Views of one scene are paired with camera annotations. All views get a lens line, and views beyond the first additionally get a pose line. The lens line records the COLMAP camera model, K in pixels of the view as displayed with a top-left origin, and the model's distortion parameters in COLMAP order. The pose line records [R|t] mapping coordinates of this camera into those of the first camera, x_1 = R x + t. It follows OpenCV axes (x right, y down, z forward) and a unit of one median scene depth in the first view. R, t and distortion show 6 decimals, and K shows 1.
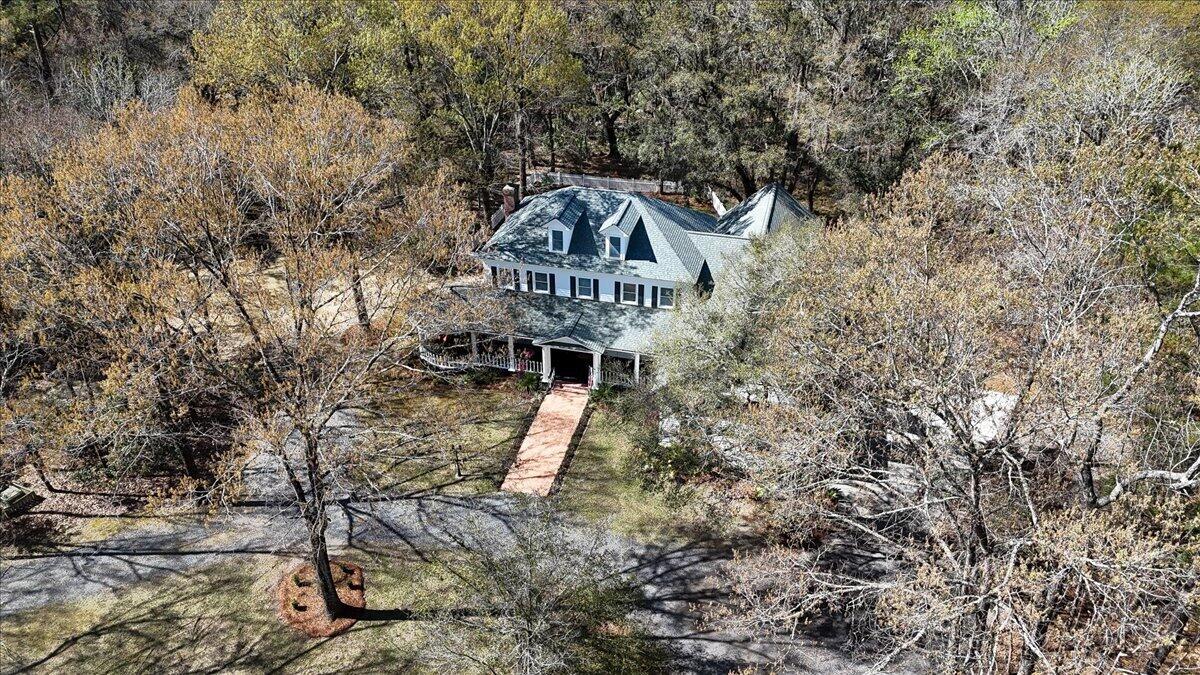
lens RADIAL K [[874.6, 0, 605.5], [0, 874.6, 336.6], [0, 0, 1]] dist [0.085530, -0.057360]
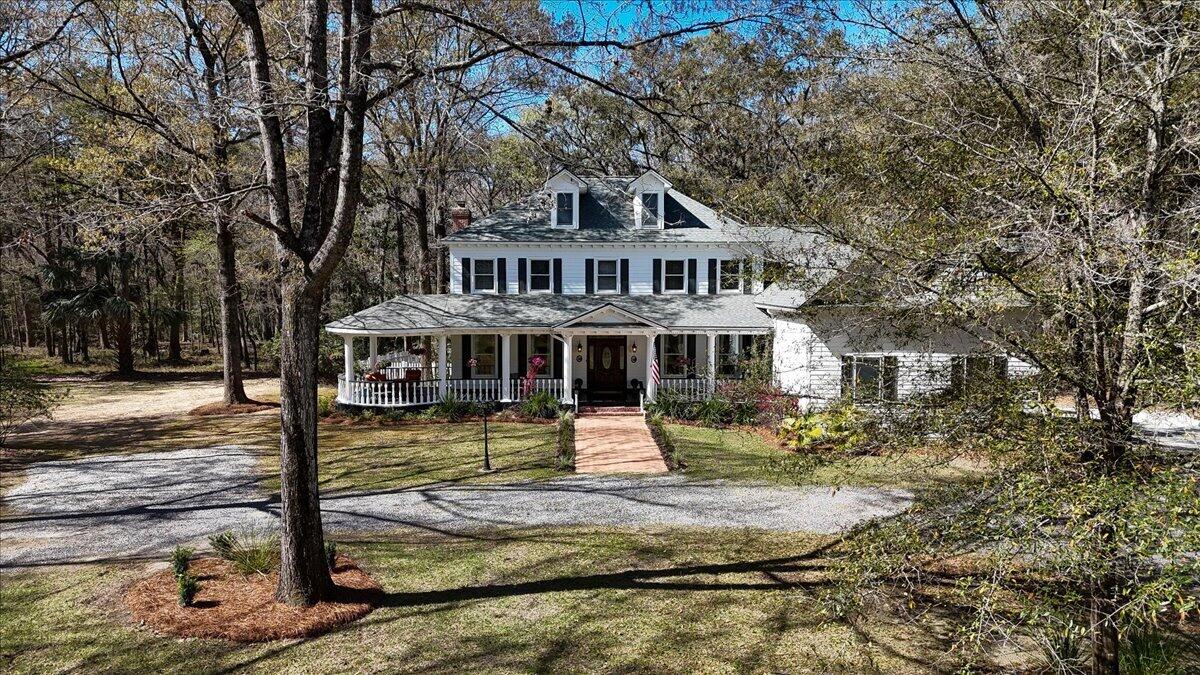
lens RADIAL K [[874.6, 0, 611.5], [0, 874.6, 334.7], [0, 0, 1]] dist [0.085530, -0.057360]
pose [[0.961865, -0.016368, 0.273033, -0.210322], [0.144457, 0.878038, -0.456269, 0.299110], [-0.232265, 0.478311, 0.846919, 0.454332]]
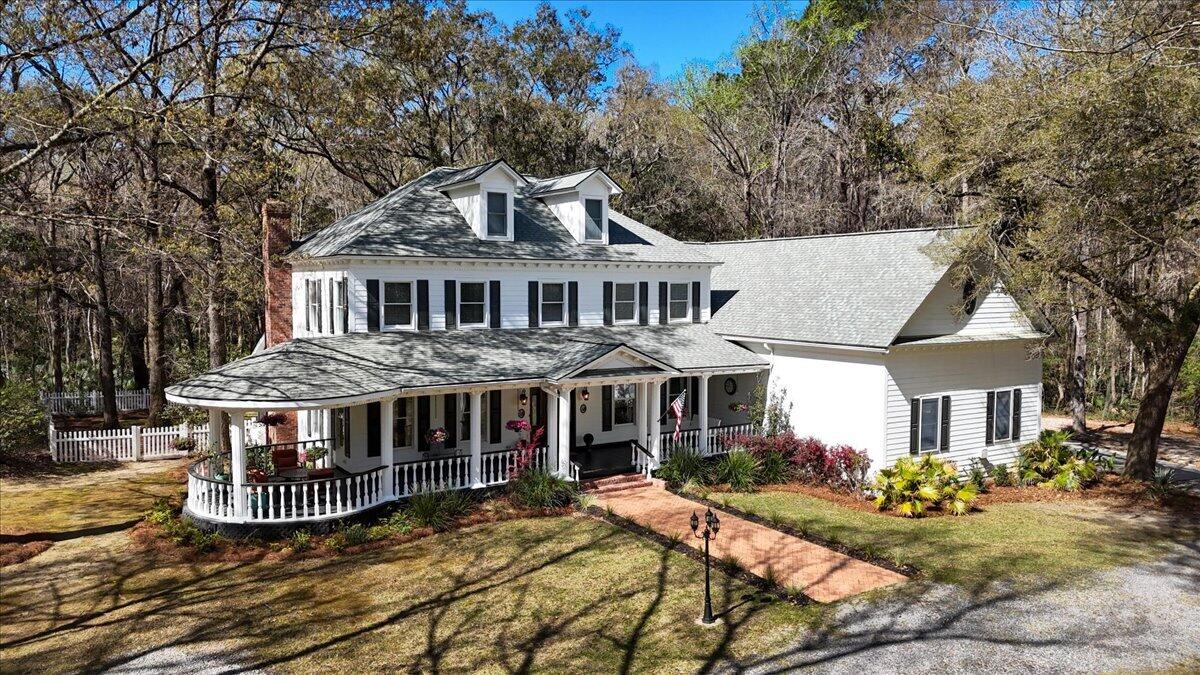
lens RADIAL K [[874.6, 0, 604.0], [0, 874.6, 329.5], [0, 0, 1]] dist [0.085530, -0.057360]
pose [[0.681189, -0.037856, 0.731128, -0.392598], [0.383874, 0.868838, -0.312668, 0.134806], [-0.623396, 0.493647, 0.606375, 0.683624]]
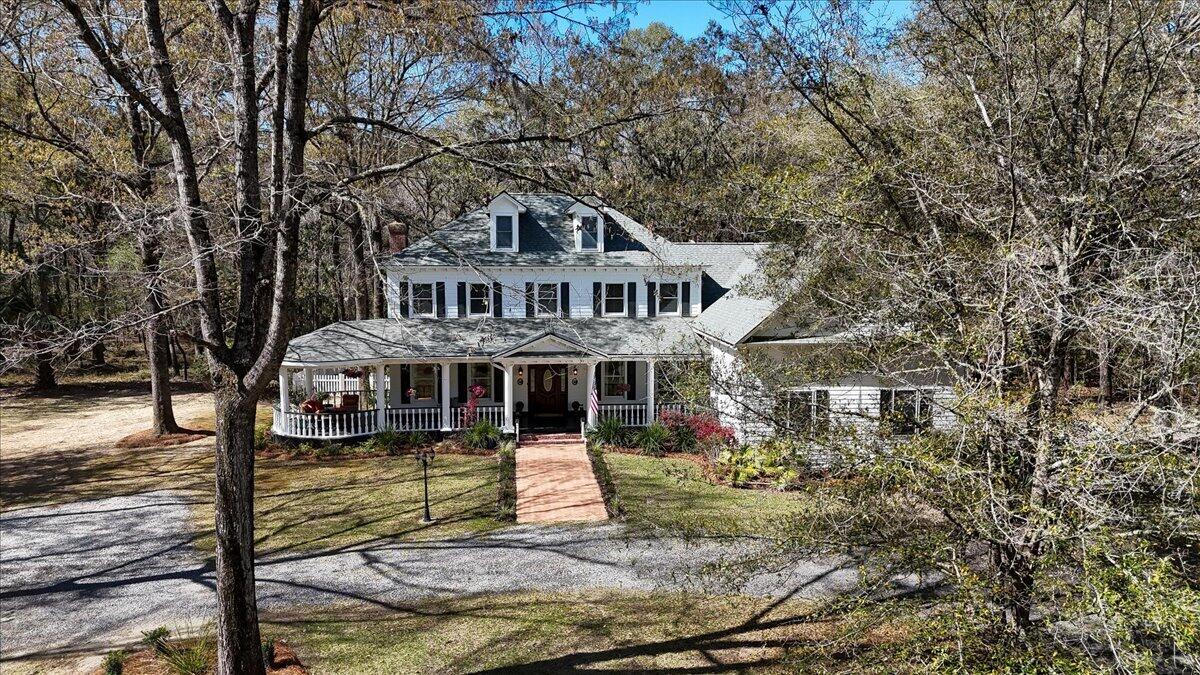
lens RADIAL K [[874.6, 0, 608.9], [0, 874.6, 336.7], [0, 0, 1]] dist [0.085530, -0.057360]
pose [[0.942400, -0.033269, 0.332830, -0.209655], [0.177227, 0.893553, -0.412497, 0.263155], [-0.283678, 0.447723, 0.847980, 0.430710]]
